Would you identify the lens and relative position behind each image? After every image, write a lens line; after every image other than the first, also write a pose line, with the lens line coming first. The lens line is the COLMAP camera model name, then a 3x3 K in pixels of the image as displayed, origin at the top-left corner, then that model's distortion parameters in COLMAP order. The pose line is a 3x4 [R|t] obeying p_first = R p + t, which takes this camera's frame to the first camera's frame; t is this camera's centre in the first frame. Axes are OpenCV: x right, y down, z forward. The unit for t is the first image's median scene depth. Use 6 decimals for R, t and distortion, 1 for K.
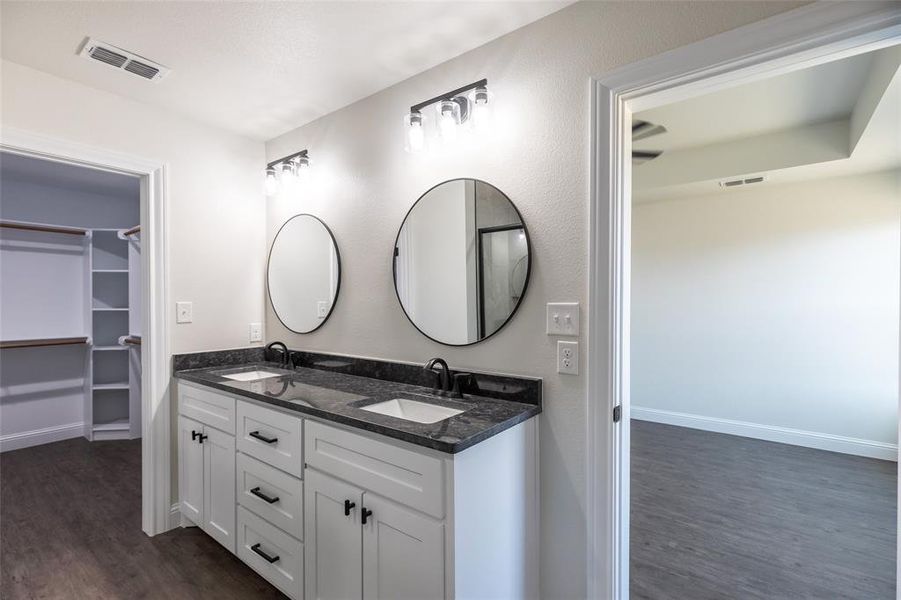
lens RADIAL K [[404.5, 0, 457.2], [0, 404.5, 303.9], [0, 0, 1]] dist [0.008652, -0.000709]
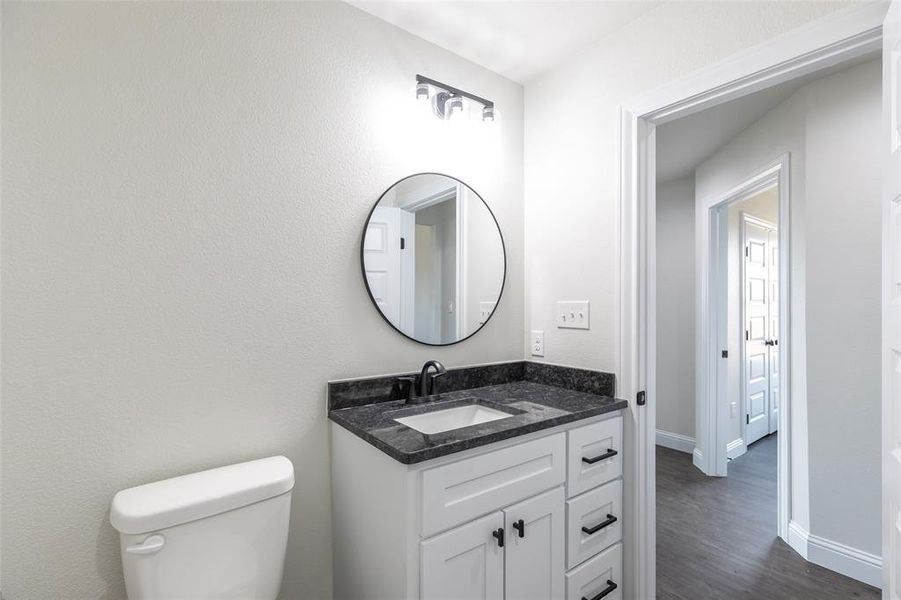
lens RADIAL K [[387.4, 0, 449.3], [0, 387.4, 303.3], [0, 0, 1]] dist [0.005077, 0.000150]
pose [[0.287049, 0.005748, 0.957899, -1.028596], [0.004955, 0.999960, -0.007485, 0.007479], [-0.957903, 0.006895, 0.287009, 0.810143]]
